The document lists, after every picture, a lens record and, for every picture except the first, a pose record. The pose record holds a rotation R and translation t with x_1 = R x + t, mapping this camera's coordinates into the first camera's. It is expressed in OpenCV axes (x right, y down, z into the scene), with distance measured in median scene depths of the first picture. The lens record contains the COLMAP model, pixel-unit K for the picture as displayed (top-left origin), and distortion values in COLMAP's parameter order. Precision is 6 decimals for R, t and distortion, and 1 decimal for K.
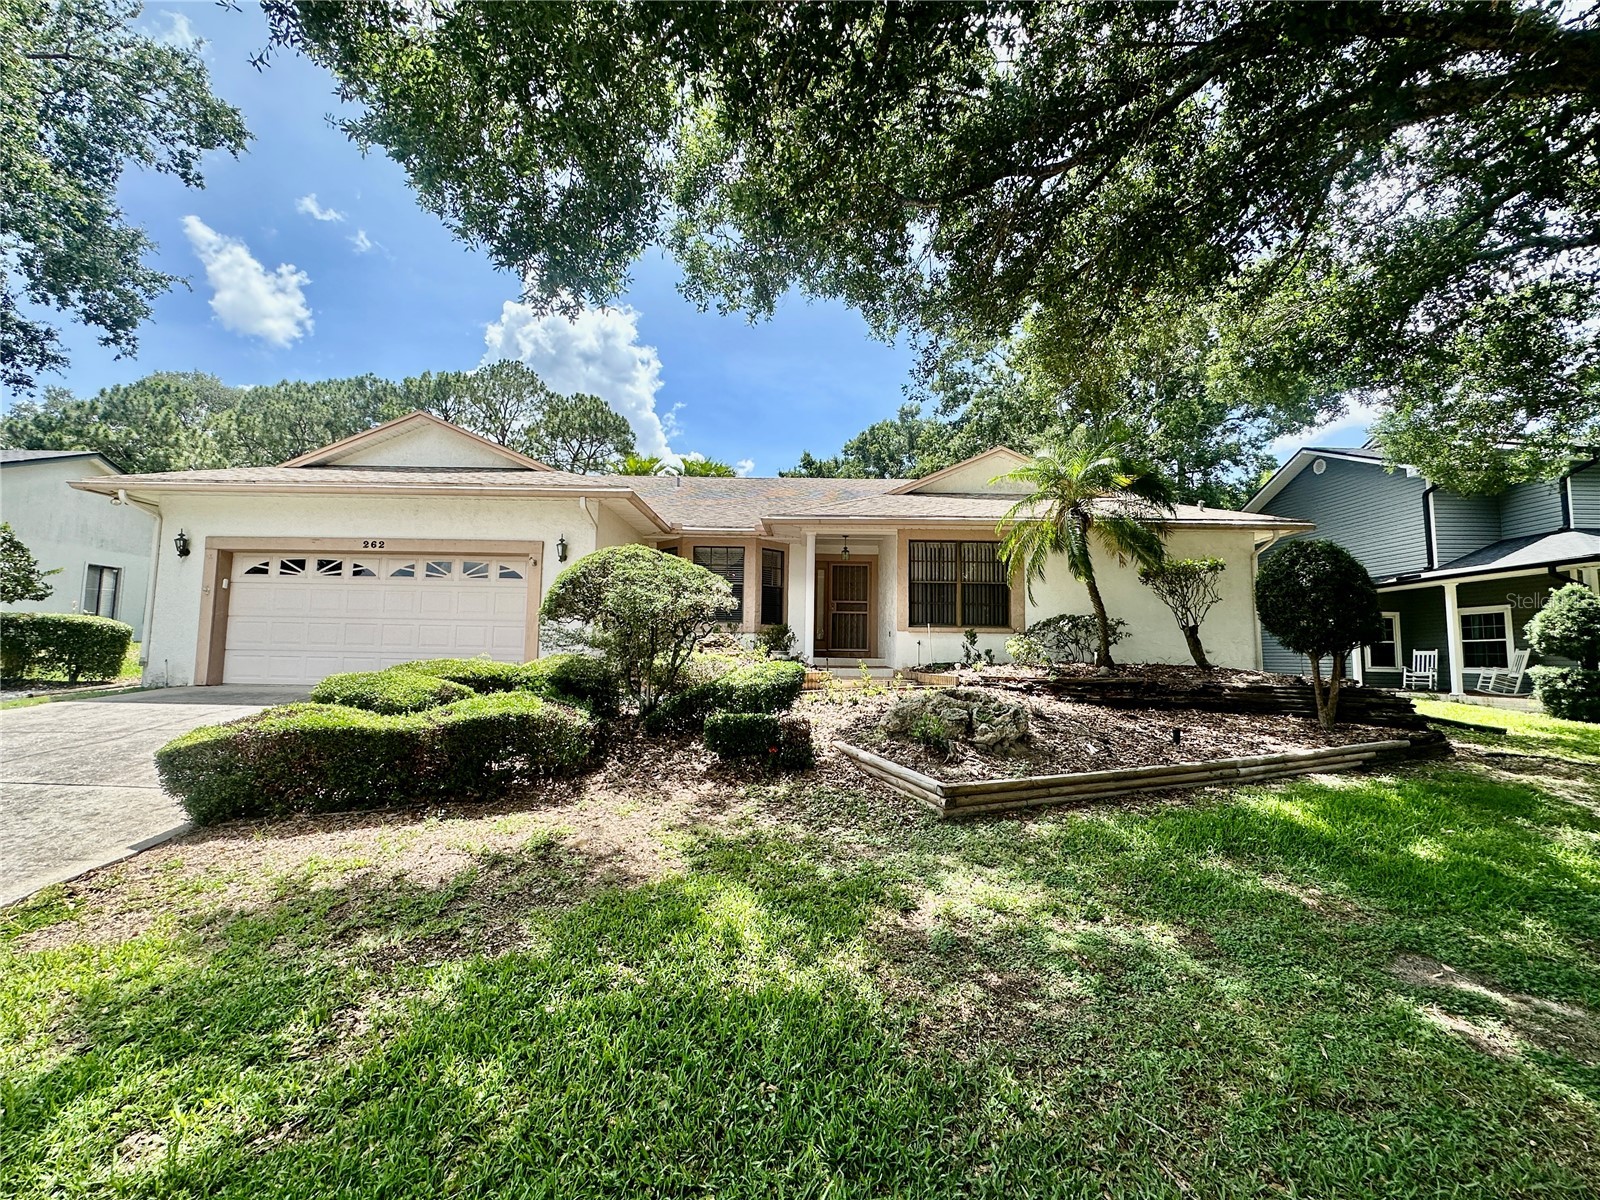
lens RADIAL K [[636.4, 0, 800.0], [0, 636.4, 600.0], [0, 0, 1]] dist [-0.003701, 0.000646]
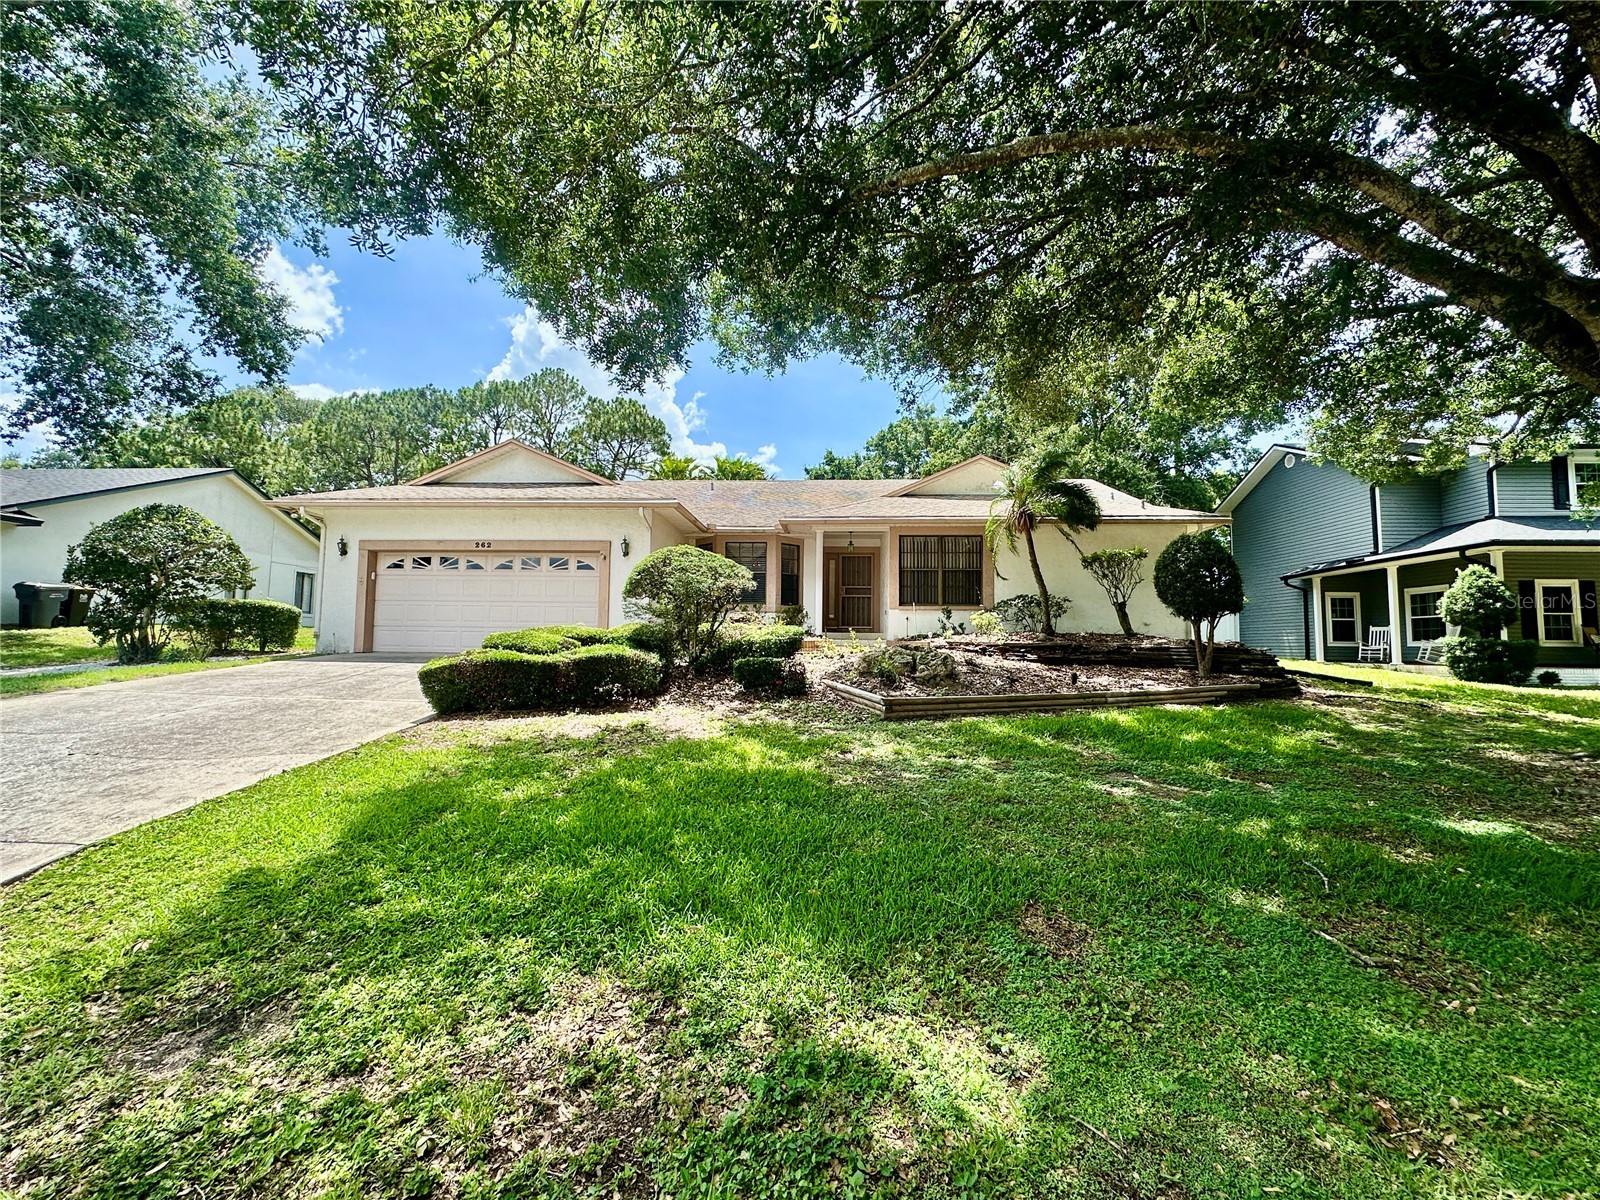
lens RADIAL K [[639.8, 0, 802.4], [0, 639.8, 598.4], [0, 0, 1]] dist [0.002184, 0.000256]
pose [[0.998828, -0.007869, -0.047754, 0.045236], [0.008520, 0.999873, 0.013447, 0.009986], [0.047642, -0.013838, 0.998769, -0.265364]]
